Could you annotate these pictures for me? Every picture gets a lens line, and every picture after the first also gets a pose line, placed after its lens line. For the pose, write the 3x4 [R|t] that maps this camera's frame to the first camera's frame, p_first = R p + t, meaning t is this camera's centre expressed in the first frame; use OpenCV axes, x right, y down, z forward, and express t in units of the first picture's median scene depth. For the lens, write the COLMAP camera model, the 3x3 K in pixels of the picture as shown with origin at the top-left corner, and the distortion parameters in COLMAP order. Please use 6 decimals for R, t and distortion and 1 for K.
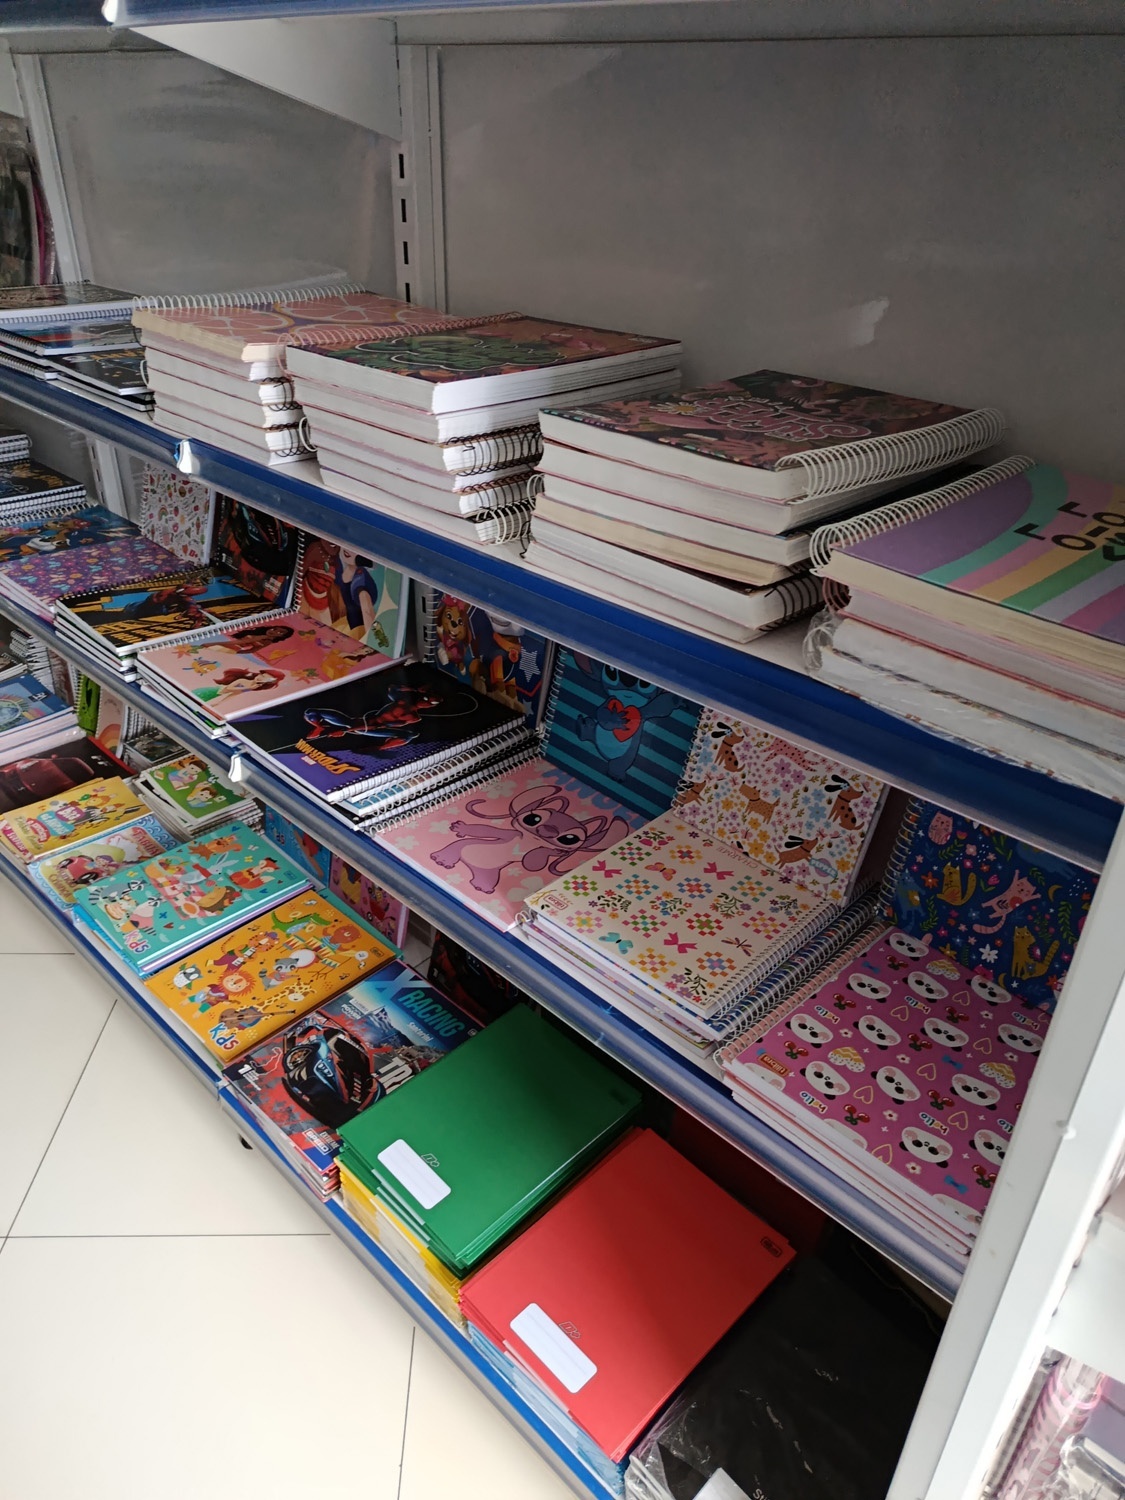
lens RADIAL K [[1051.0, 0, 565.2], [0, 1051.0, 742.8], [0, 0, 1]] dist [0.092276, -0.177572]
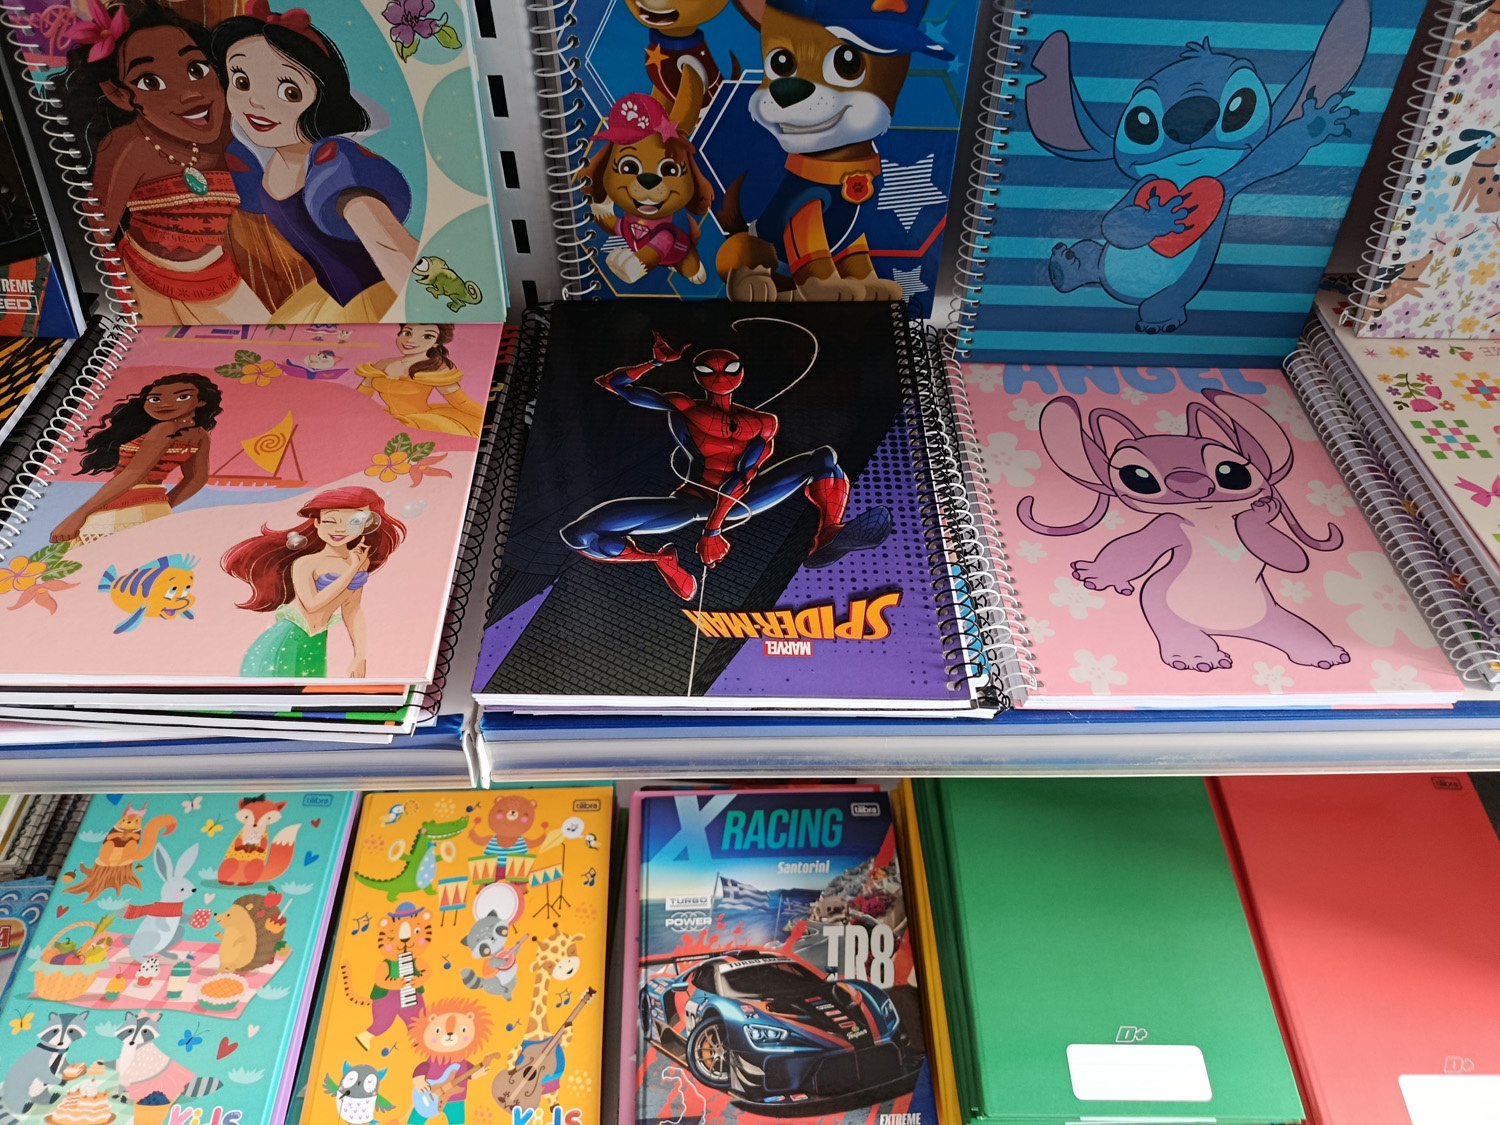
lens RADIAL K [[1070.1, 0, 744.2], [0, 1070.1, 559.0], [0, 0, 1]] dist [0.049555, -0.077699]
pose [[0.705532, -0.557456, 0.437568, -0.388161], [0.366750, 0.815542, 0.447645, -0.184279], [-0.606398, -0.155350, 0.779838, 0.667165]]
